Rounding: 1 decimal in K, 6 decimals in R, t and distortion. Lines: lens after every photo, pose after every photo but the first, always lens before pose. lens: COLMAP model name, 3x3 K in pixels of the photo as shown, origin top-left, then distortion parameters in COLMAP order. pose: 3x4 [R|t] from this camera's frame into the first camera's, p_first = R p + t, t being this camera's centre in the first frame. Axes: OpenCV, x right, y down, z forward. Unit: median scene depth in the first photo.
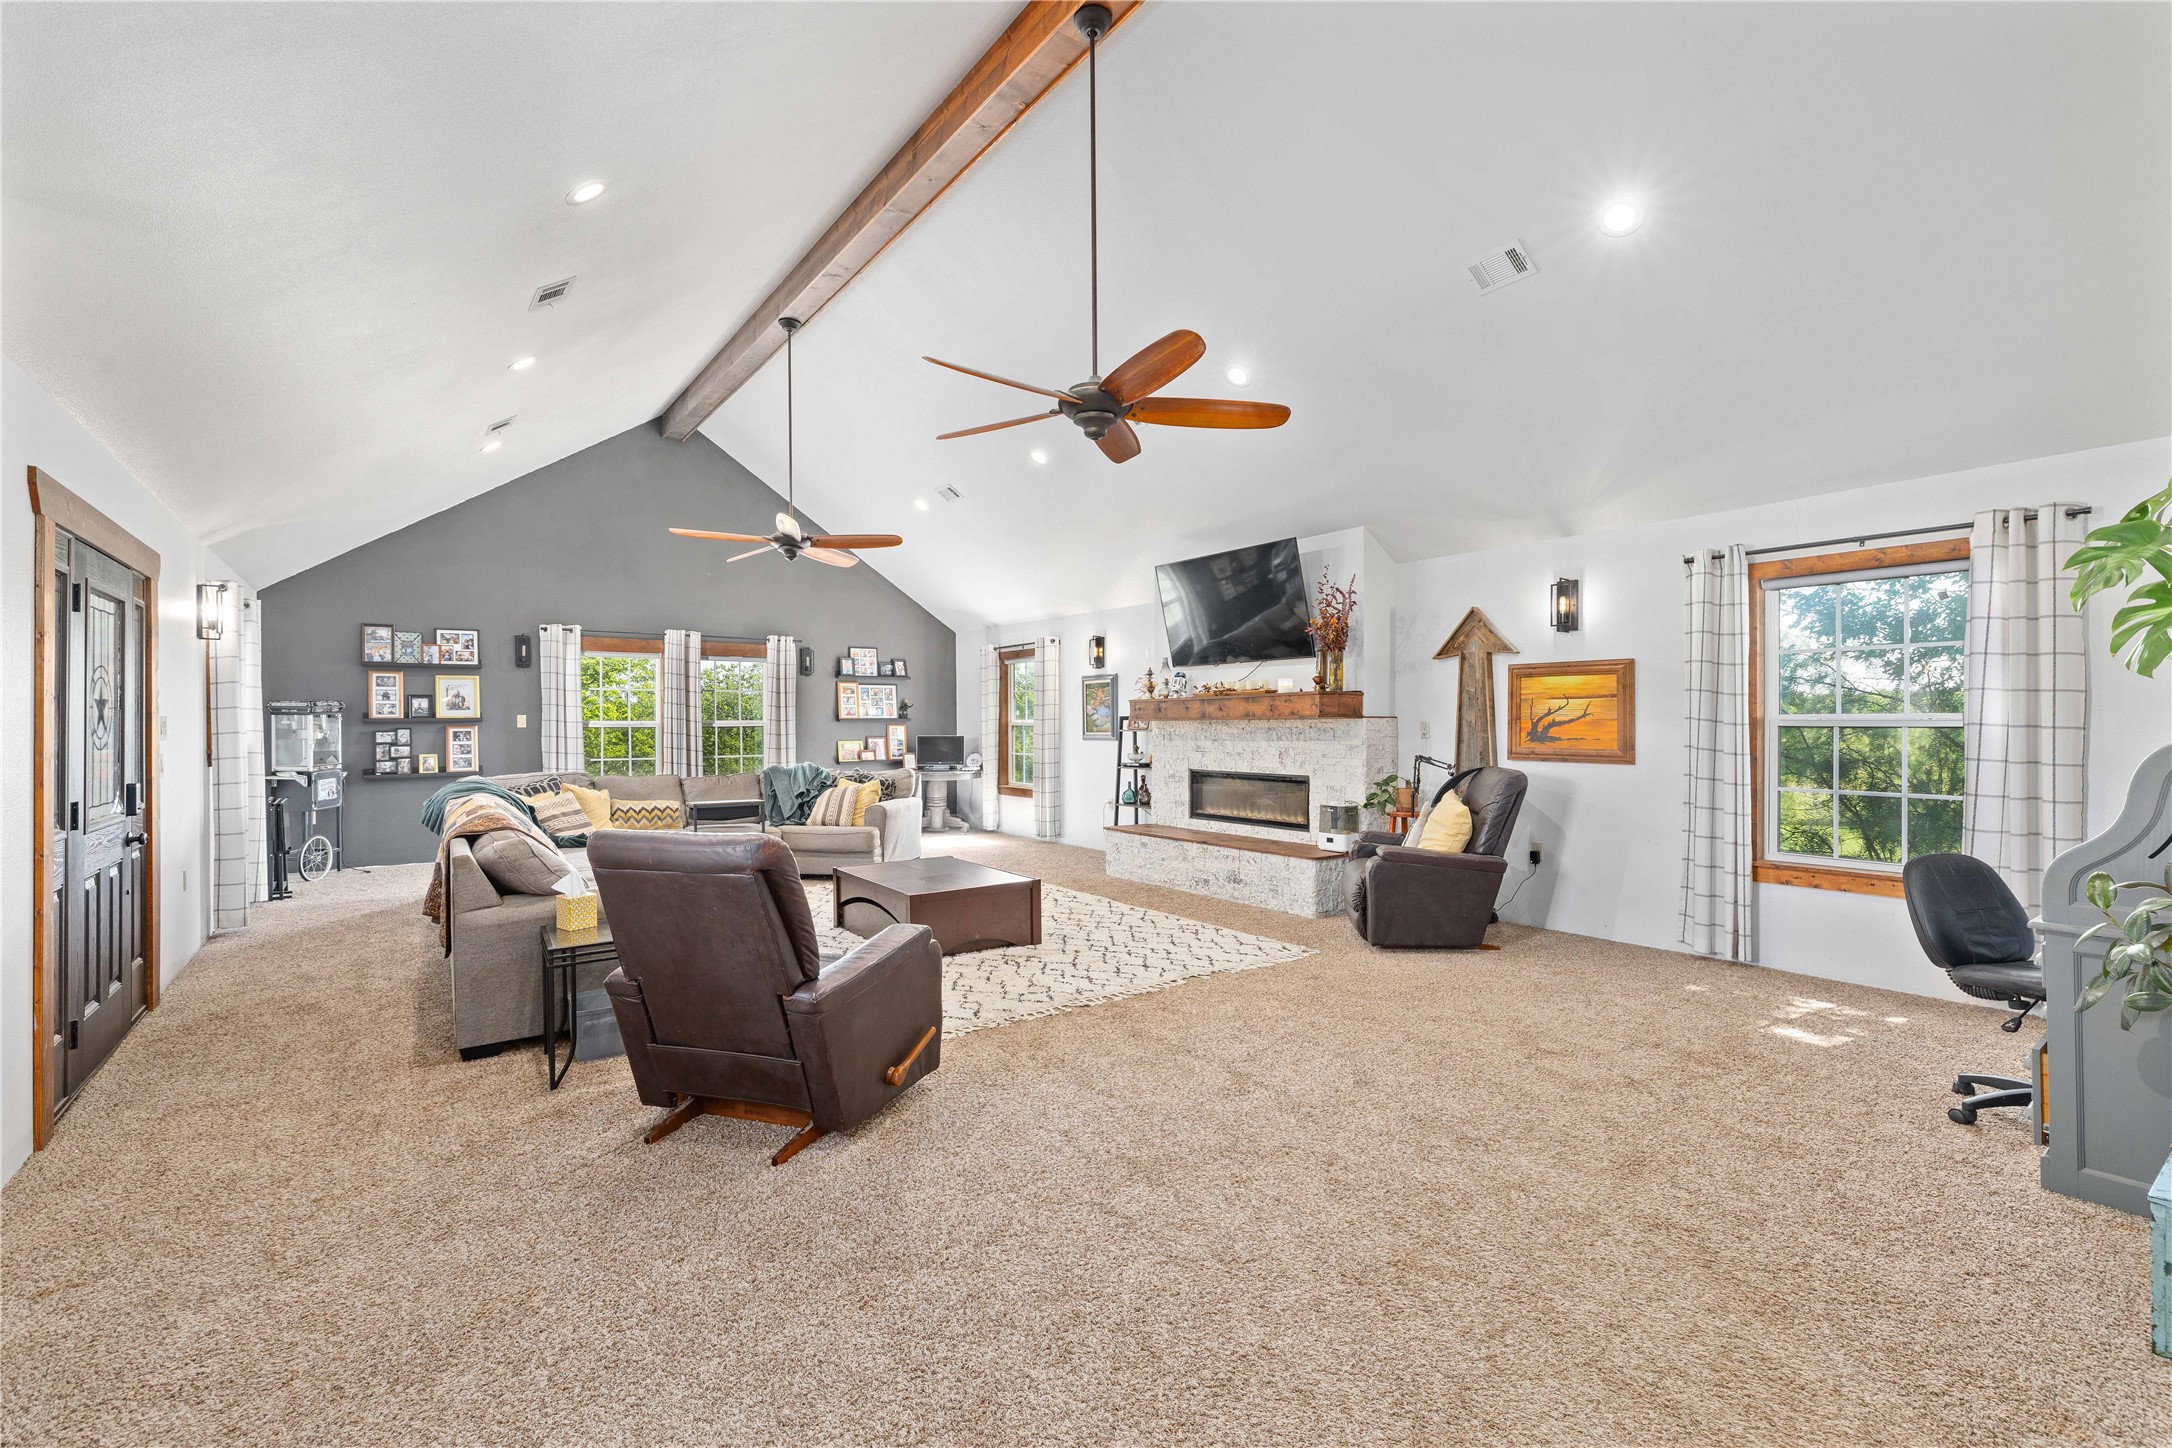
lens RADIAL K [[951.1, 0, 1066.5], [0, 951.1, 718.3], [0, 0, 1]] dist [-0.003101, 0.000112]
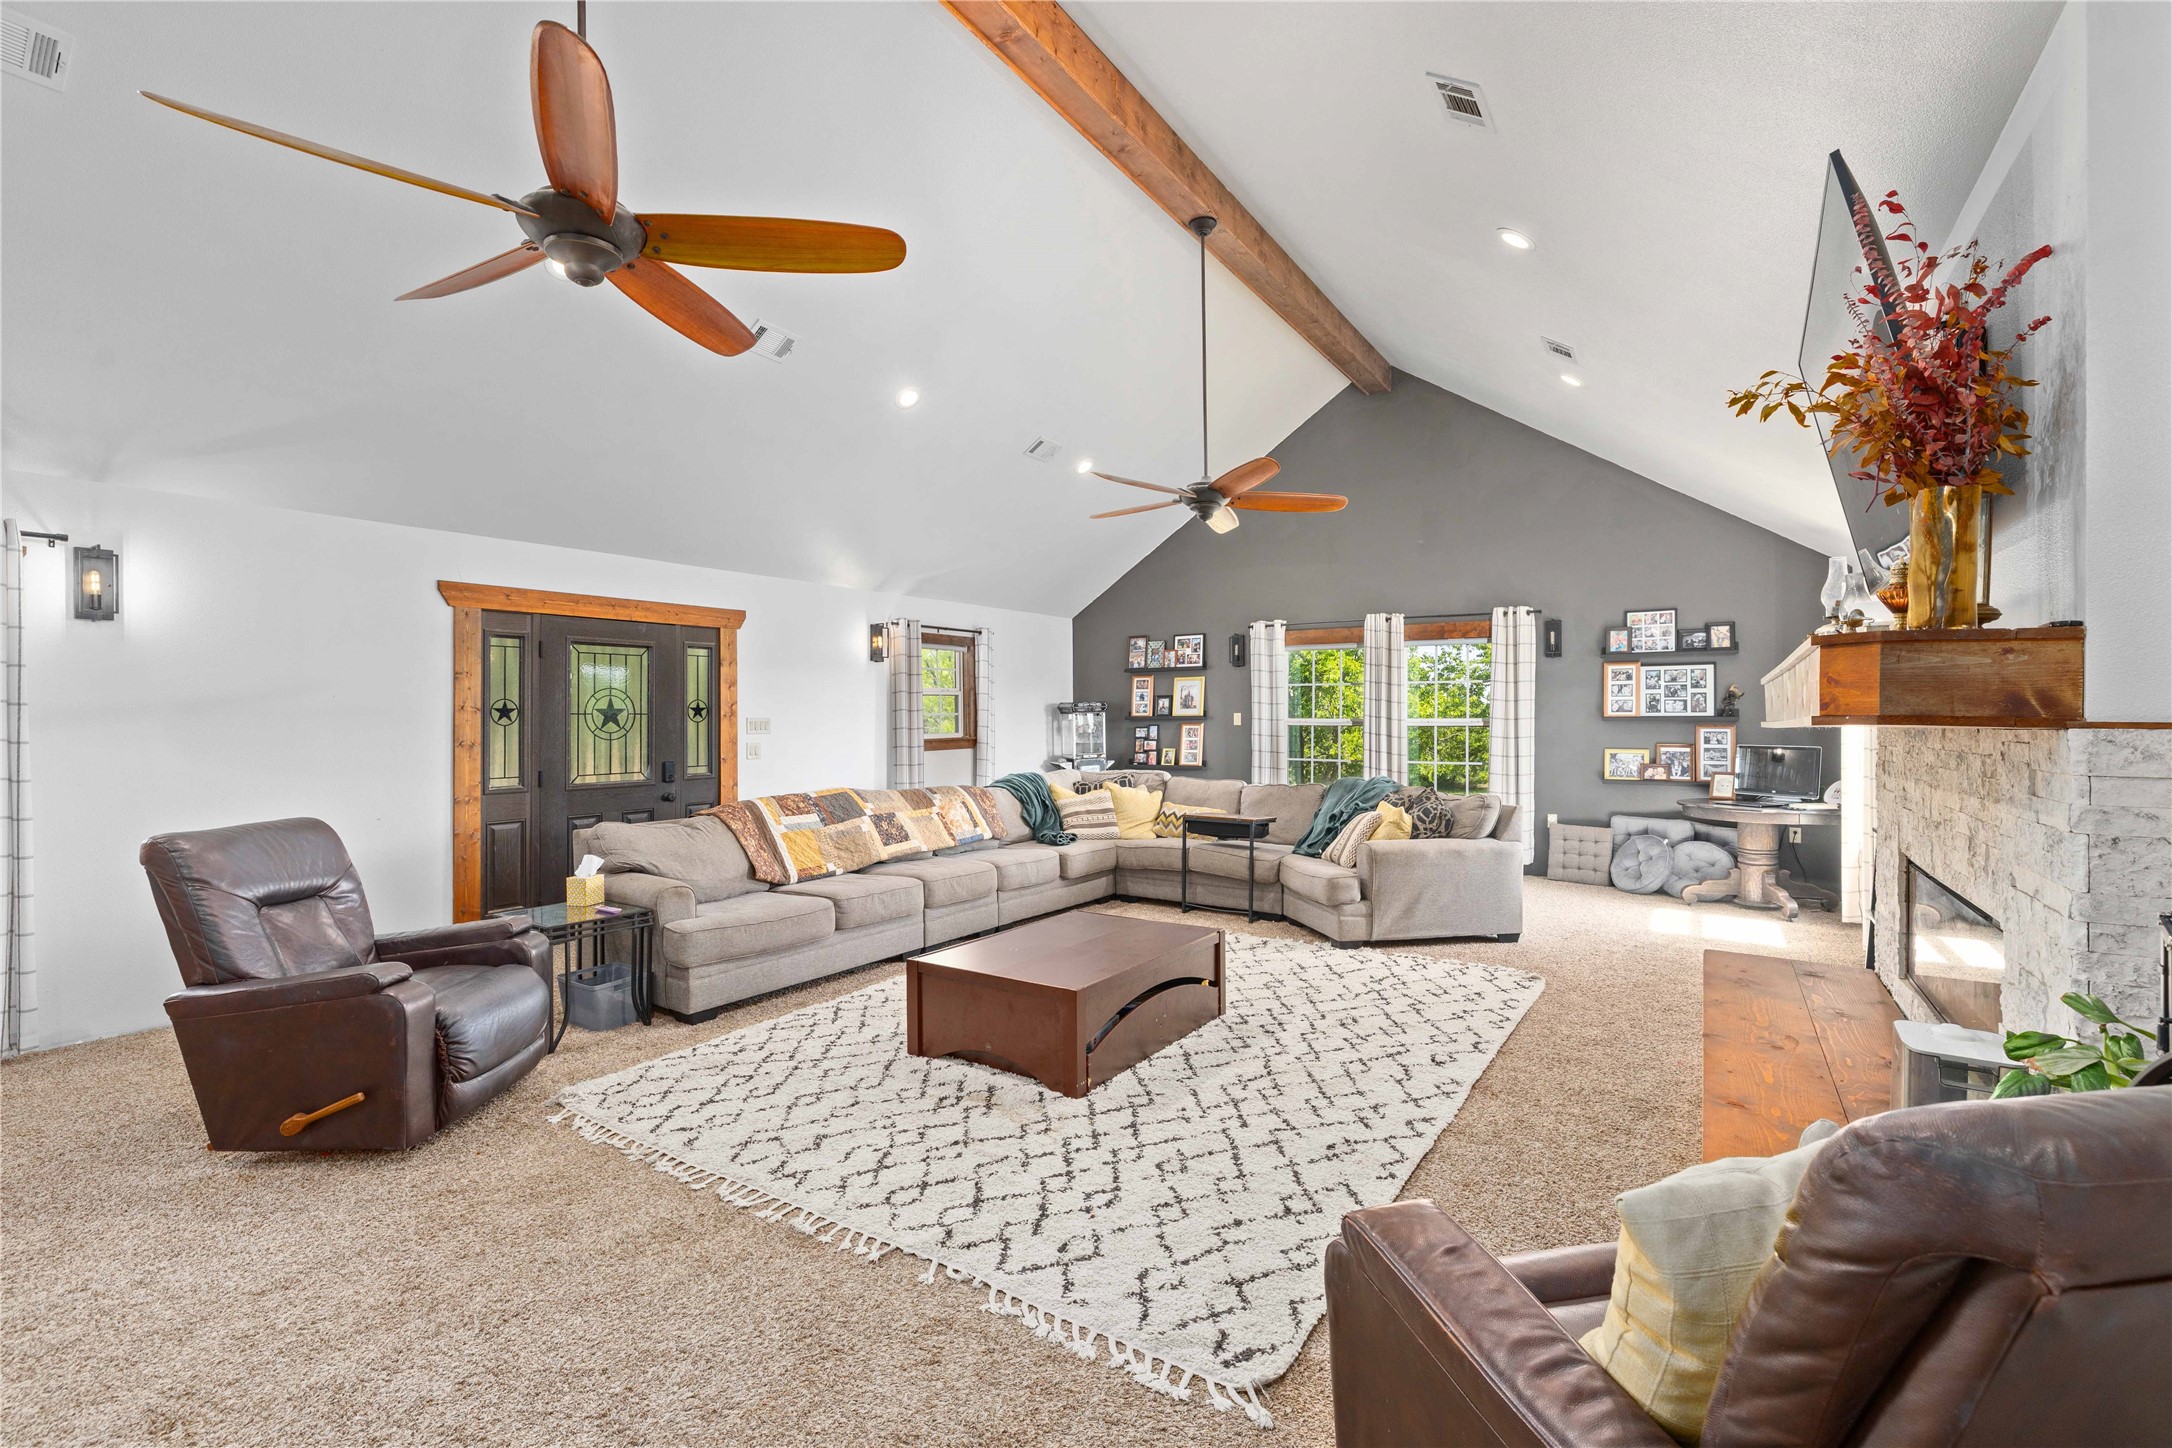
lens RADIAL K [[951.1, 0, 1083.5], [0, 951.1, 717.4], [0, 0, 1]] dist [-0.003101, 0.000112]
pose [[0.363905, 0.003467, -0.931430, 0.343050], [0.001359, 0.999990, 0.004253, -0.003575], [0.931435, -0.002813, 0.363897, 0.507641]]
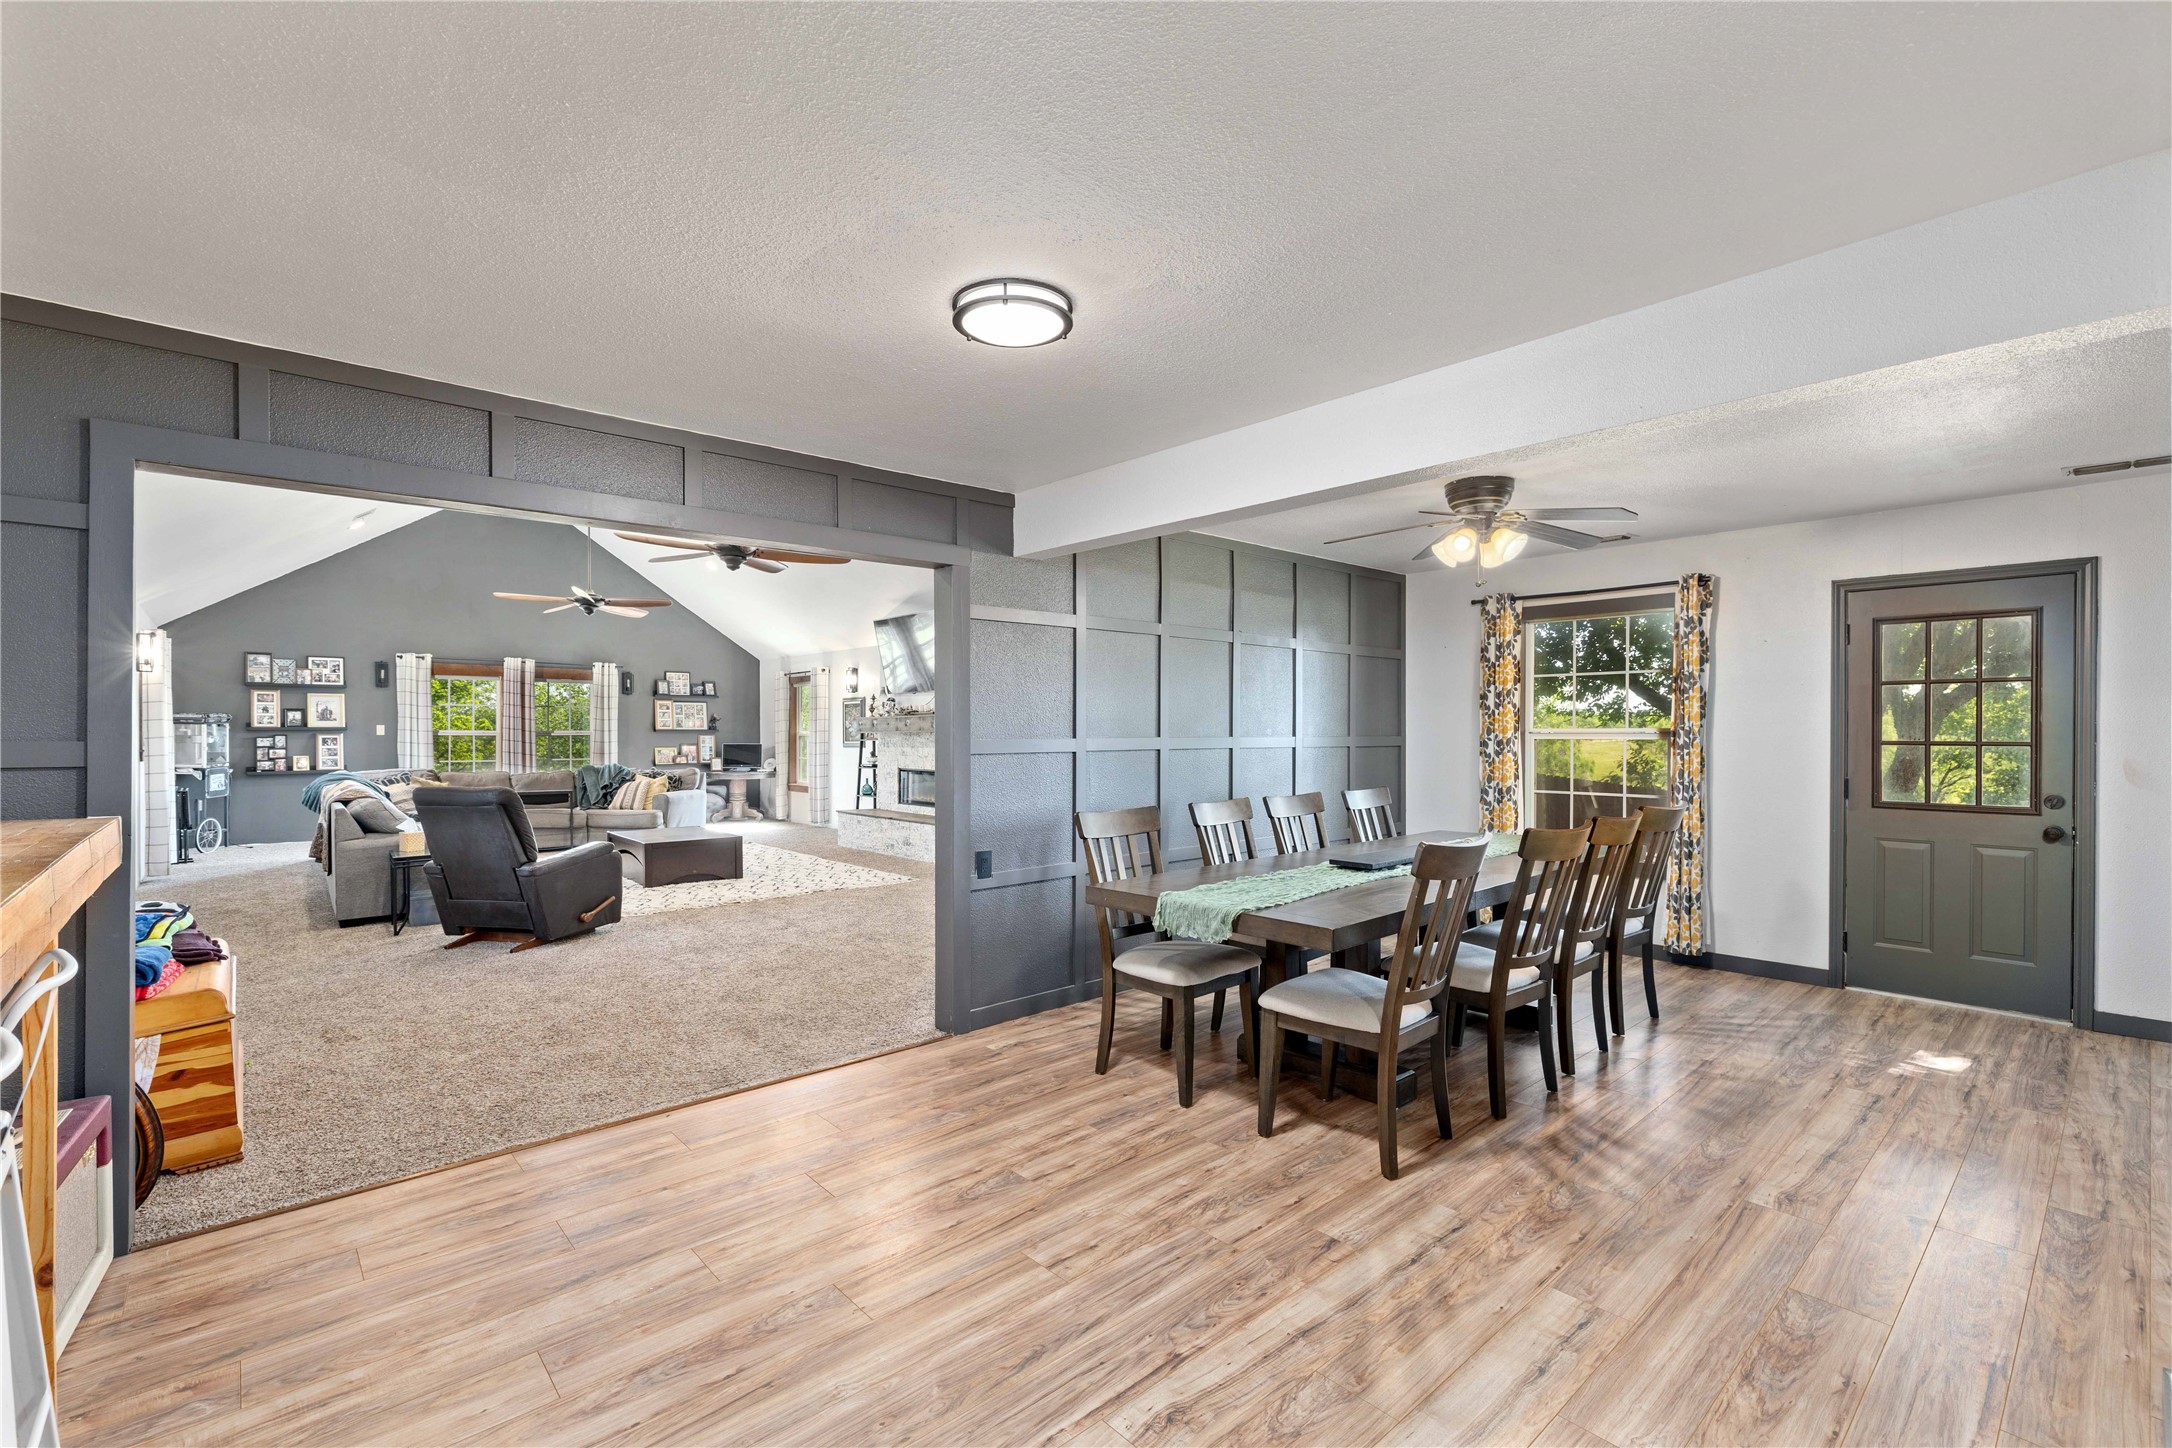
lens RADIAL K [[951.1, 0, 1074.0], [0, 951.1, 734.7], [0, 0, 1]] dist [-0.003101, 0.000112]
pose [[0.994170, 0.006041, 0.107654, 0.216912], [-0.006537, 0.999970, 0.004255, -0.002434], [-0.107625, -0.004934, 0.994179, -0.370823]]
